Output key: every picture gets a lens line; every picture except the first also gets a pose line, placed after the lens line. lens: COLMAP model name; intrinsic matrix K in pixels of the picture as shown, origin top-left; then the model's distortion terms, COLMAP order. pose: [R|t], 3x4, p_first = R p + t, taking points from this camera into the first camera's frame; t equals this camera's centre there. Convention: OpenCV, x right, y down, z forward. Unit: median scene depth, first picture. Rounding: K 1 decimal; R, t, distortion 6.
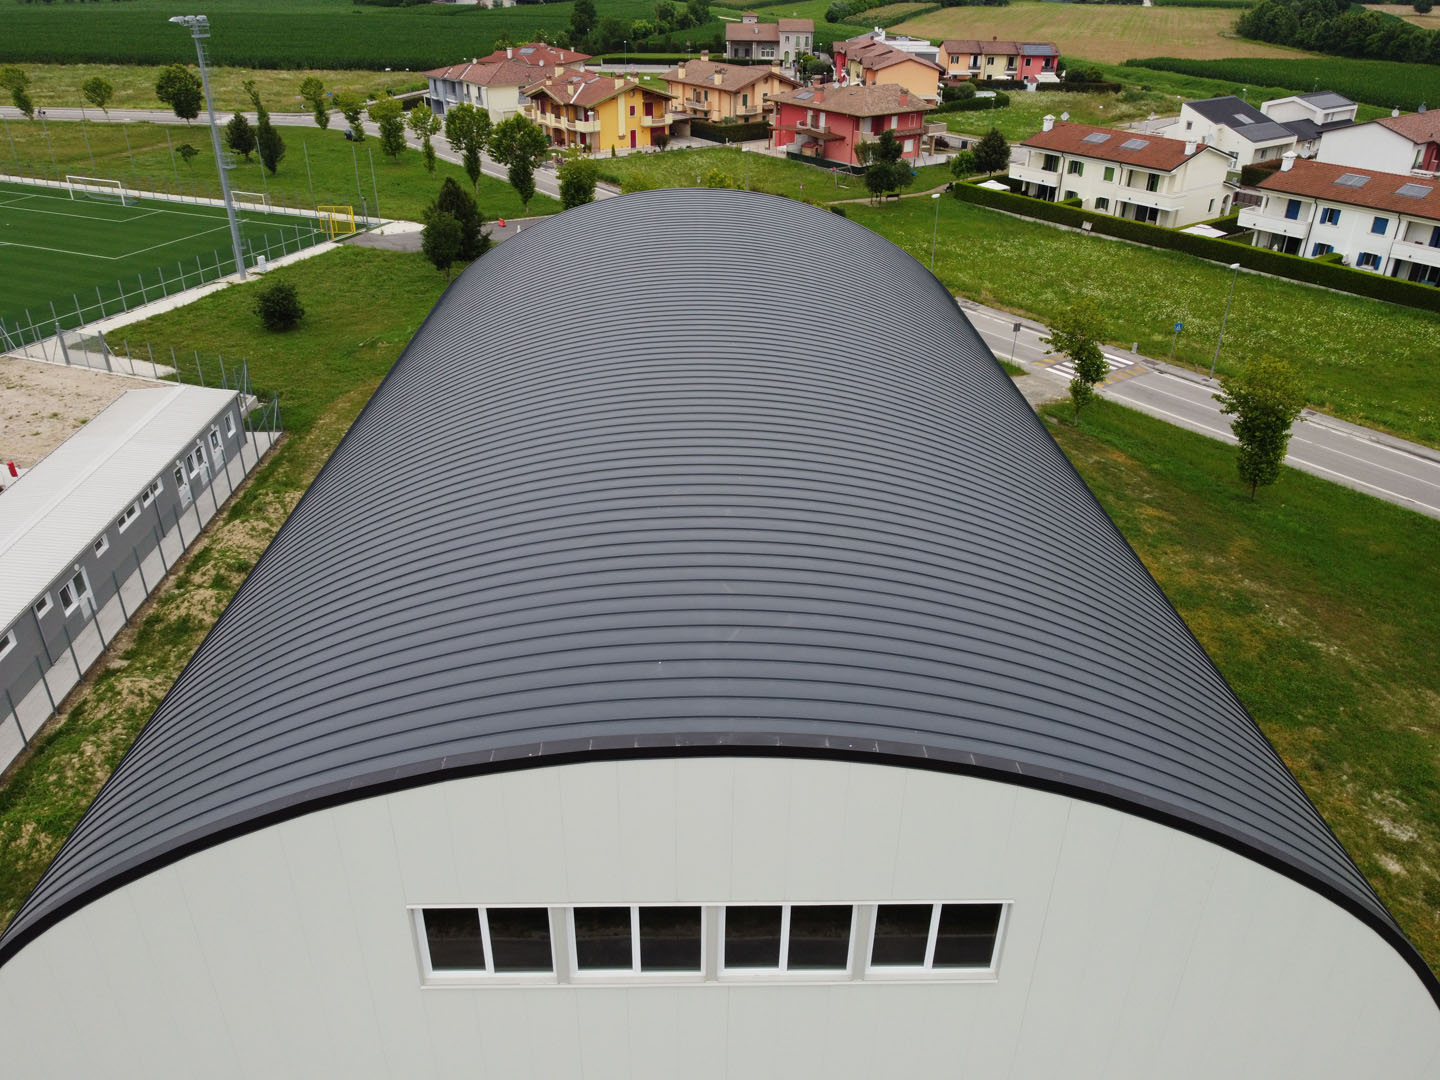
lens RADIAL K [[1089.6, 0, 717.6], [0, 1089.6, 529.8], [0, 0, 1]] dist [0.000841, -0.004925]
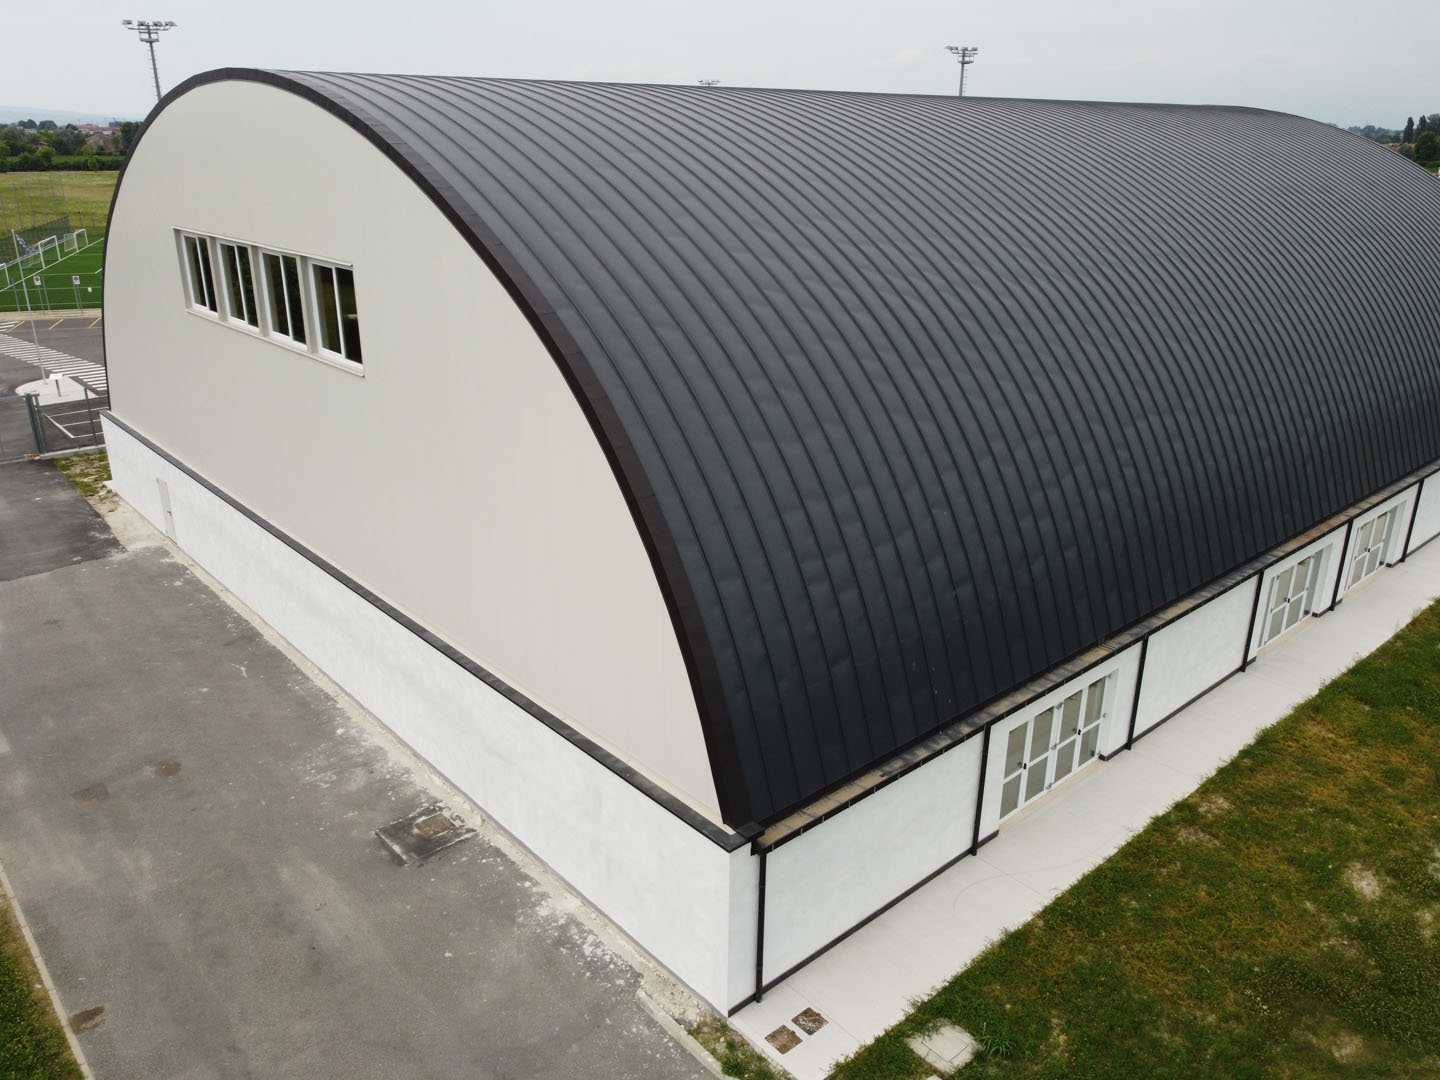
lens RADIAL K [[1089.6, 0, 719.1], [0, 1089.6, 528.8], [0, 0, 1]] dist [0.000841, -0.004925]
pose [[0.647519, 0.253592, -0.718617, 0.231300], [-0.363792, 0.931480, 0.000909, 0.078174], [0.669608, 0.260839, 0.695405, 0.099713]]
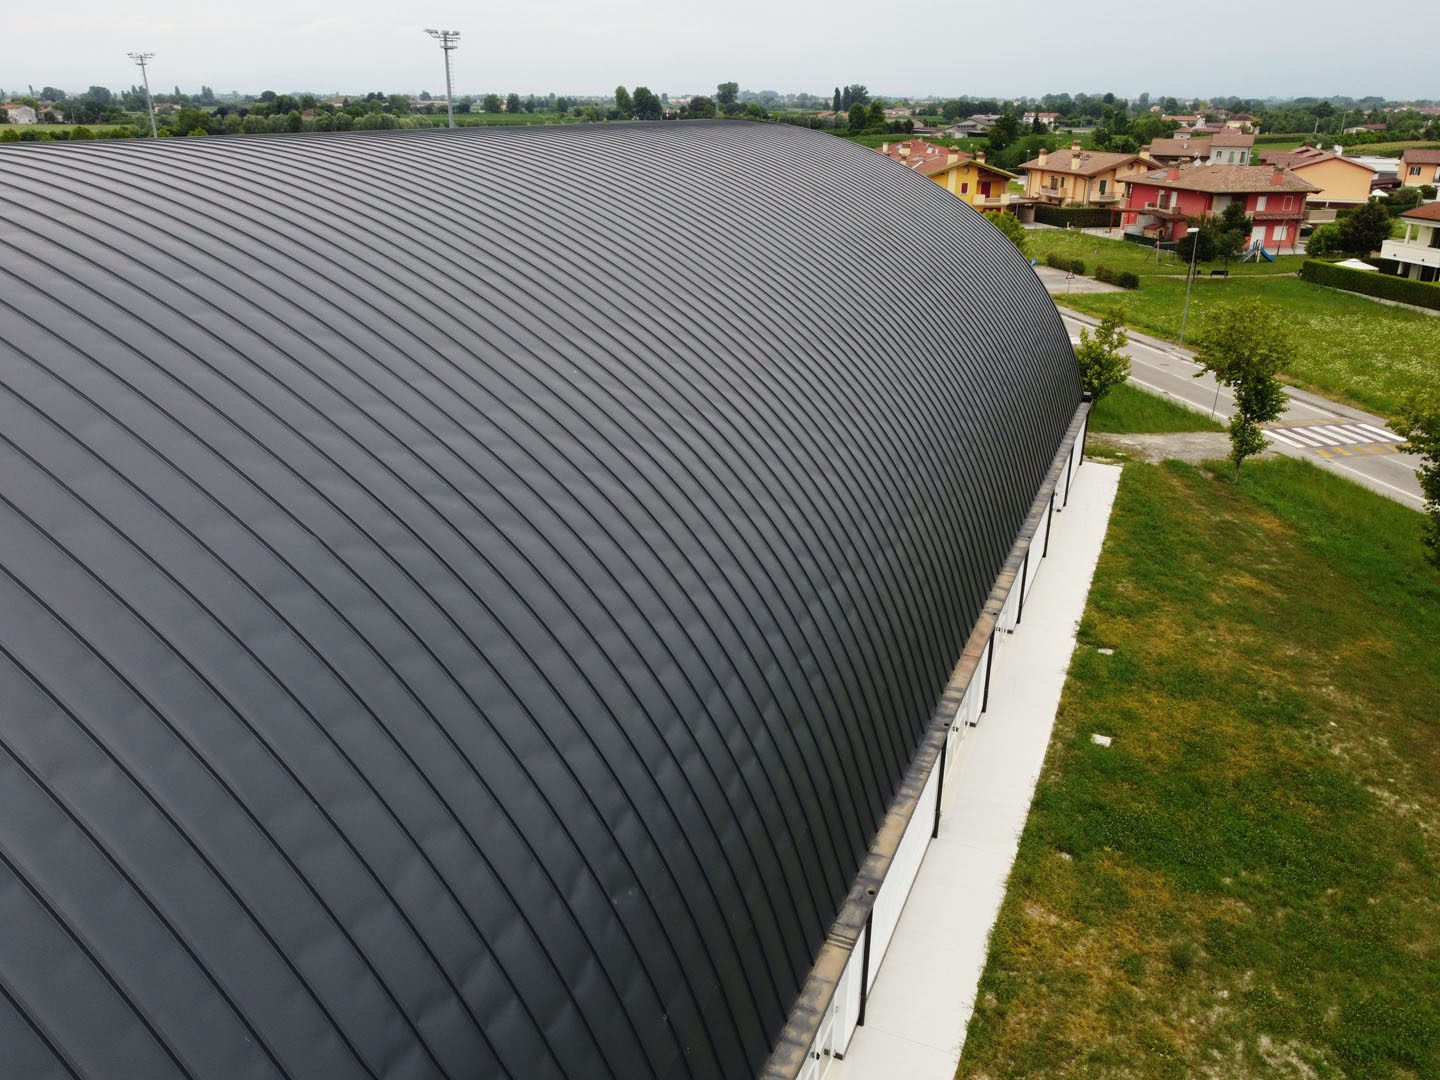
lens RADIAL K [[1089.6, 0, 717.1], [0, 1089.6, 533.5], [0, 0, 1]] dist [0.000841, -0.004925]
pose [[0.909859, 0.147696, -0.387740, 0.176092], [-0.195119, 0.977028, -0.085696, 0.035834], [0.366176, 0.153627, 0.917776, 0.138743]]
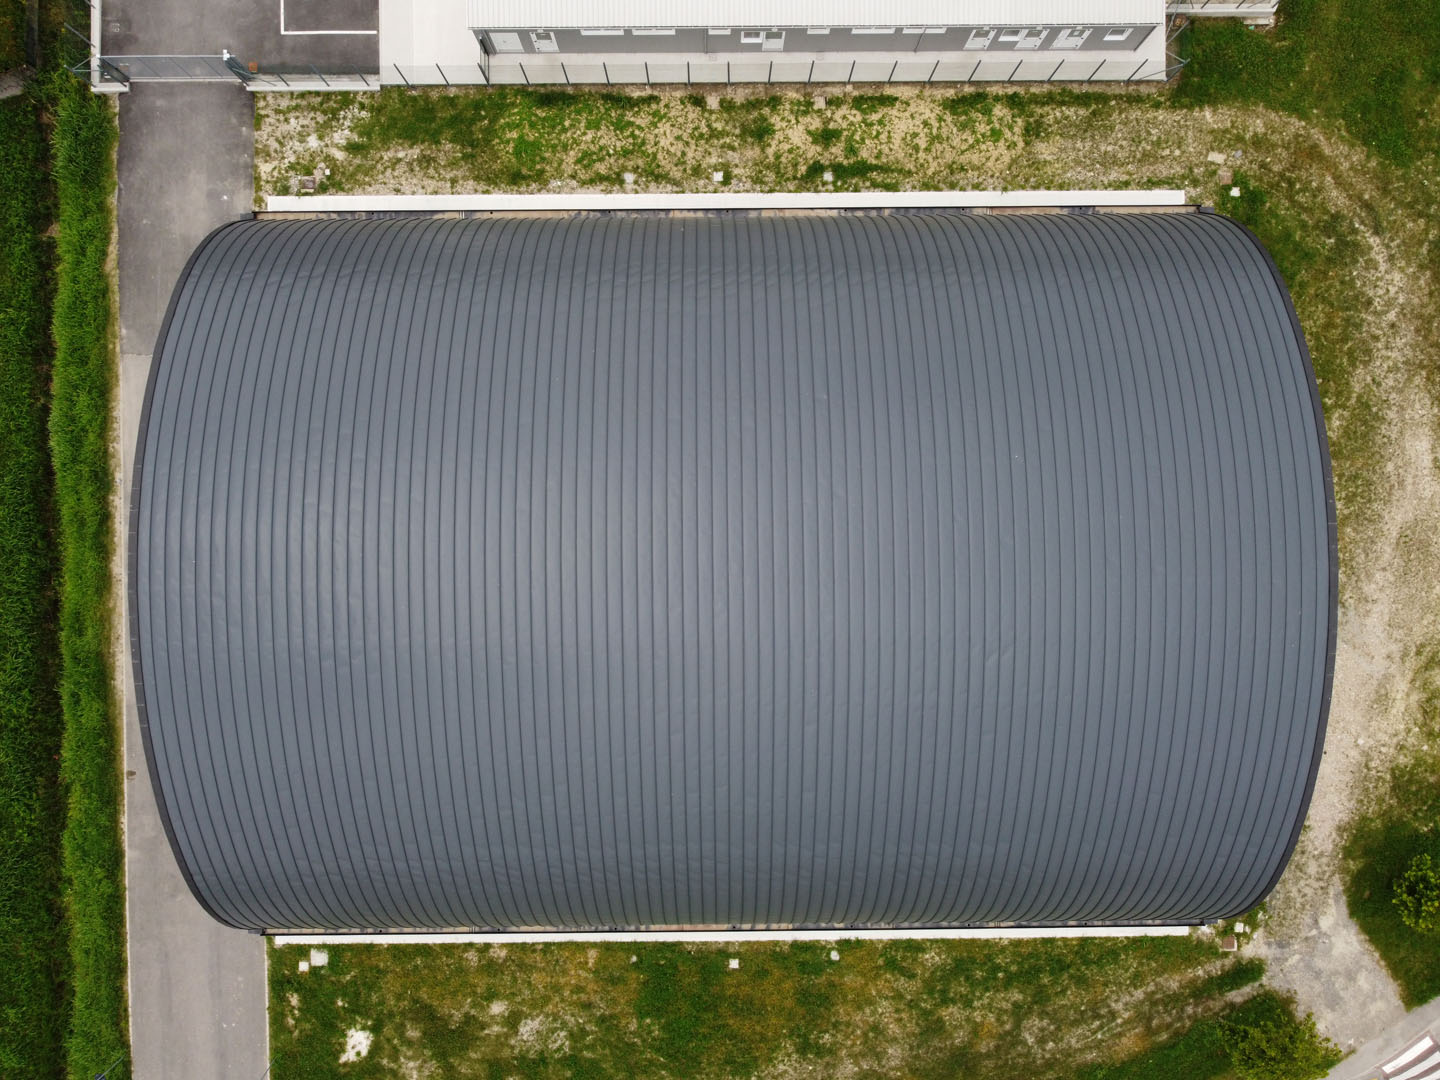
lens RADIAL K [[1089.6, 0, 718.4], [0, 1089.6, 530.7], [0, 0, 1]] dist [0.000841, -0.004925]
pose [[-0.012235, 0.999893, -0.007965, -0.017995], [-0.487634, 0.000988, 0.873048, -0.368829], [0.872962, 0.014566, 0.487570, 0.152410]]
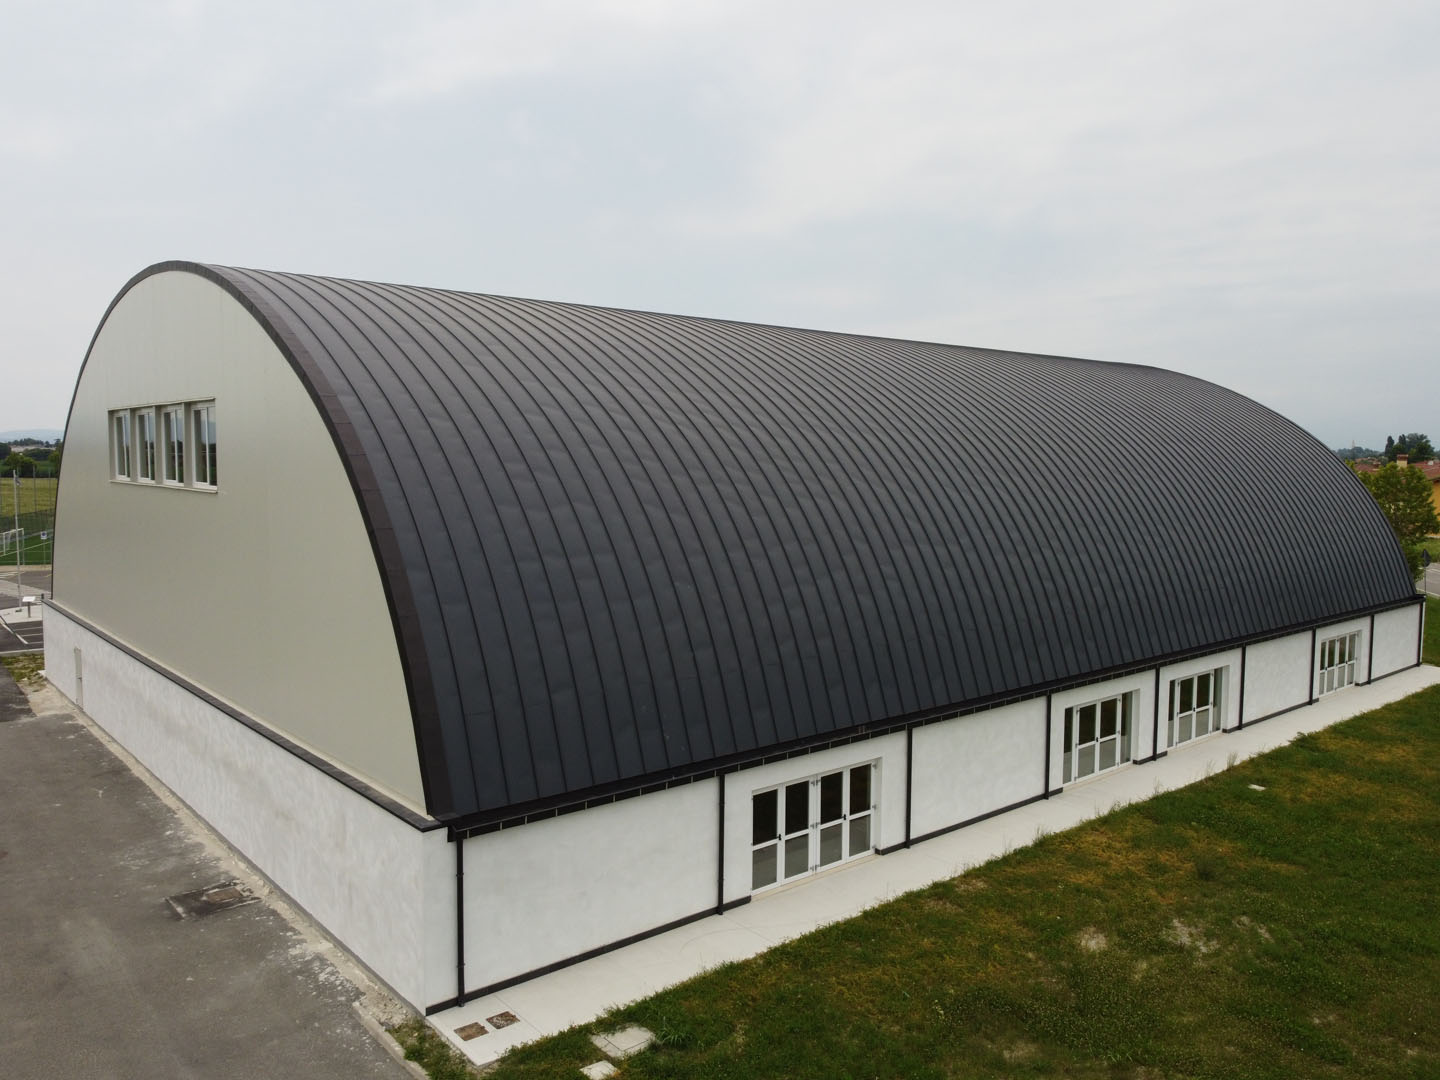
lens RADIAL K [[1089.6, 0, 717.9], [0, 1089.6, 535.2], [0, 0, 1]] dist [0.000841, -0.004925]
pose [[0.631060, 0.050077, -0.774116, 0.283832], [-0.370968, 0.895892, -0.244458, 0.100251], [0.681283, 0.441440, 0.583938, 0.127505]]
